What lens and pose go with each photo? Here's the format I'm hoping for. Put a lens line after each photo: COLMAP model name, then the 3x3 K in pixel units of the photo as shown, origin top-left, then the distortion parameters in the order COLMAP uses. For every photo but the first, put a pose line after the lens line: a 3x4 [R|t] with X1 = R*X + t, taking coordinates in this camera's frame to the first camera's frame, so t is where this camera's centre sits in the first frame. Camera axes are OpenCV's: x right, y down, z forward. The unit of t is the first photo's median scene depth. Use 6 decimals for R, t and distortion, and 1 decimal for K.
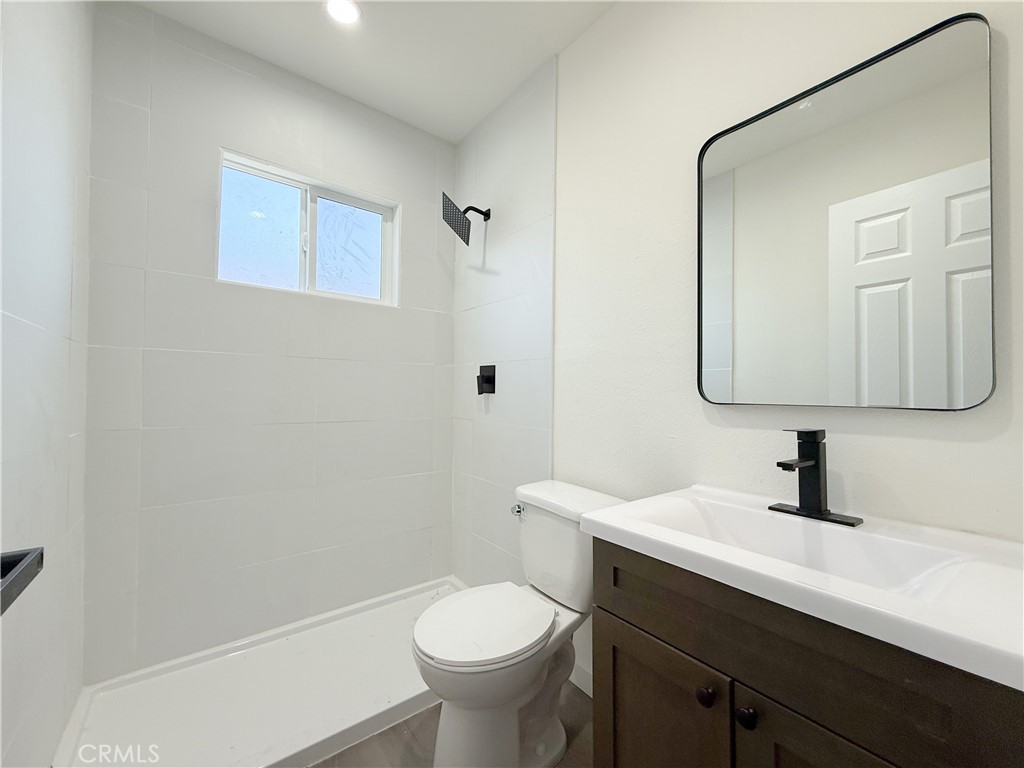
lens RADIAL K [[409.6, 0, 510.2], [0, 409.6, 385.7], [0, 0, 1]] dist [0.000657, 0.000401]
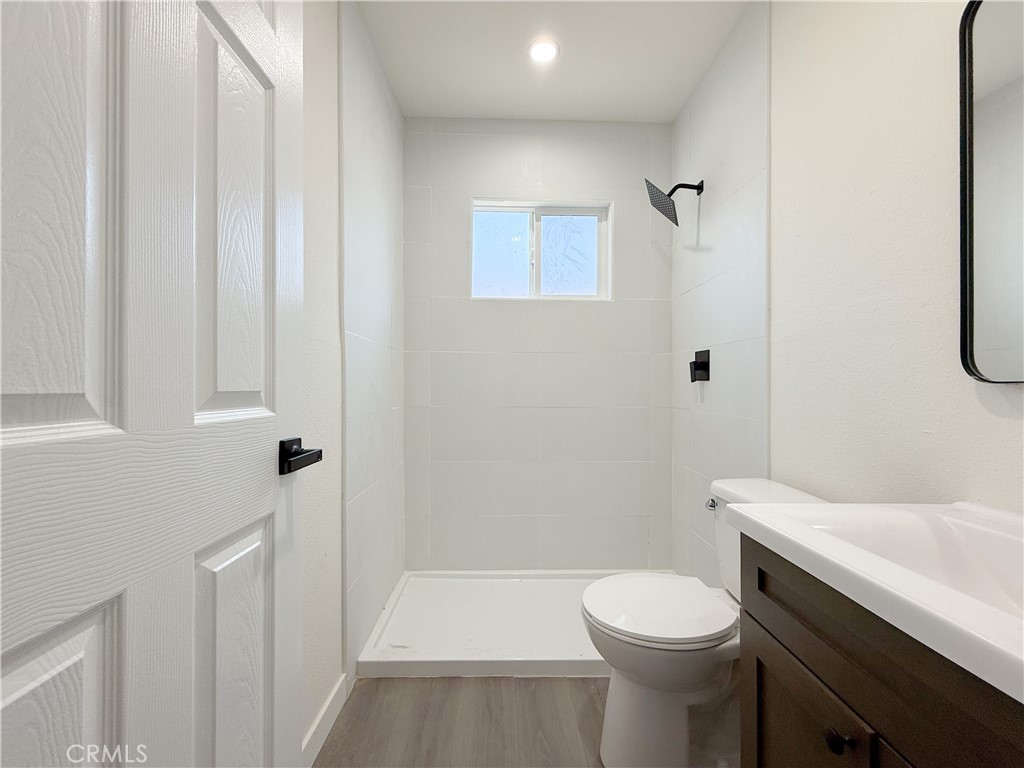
lens RADIAL K [[409.6, 0, 510.2], [0, 409.6, 385.7], [0, 0, 1]] dist [0.000657, 0.000401]
pose [[0.803236, -0.006855, -0.595621, 0.155900], [0.012155, 0.999914, 0.004884, 0.020824], [0.595537, -0.011163, 0.803251, -0.002589]]
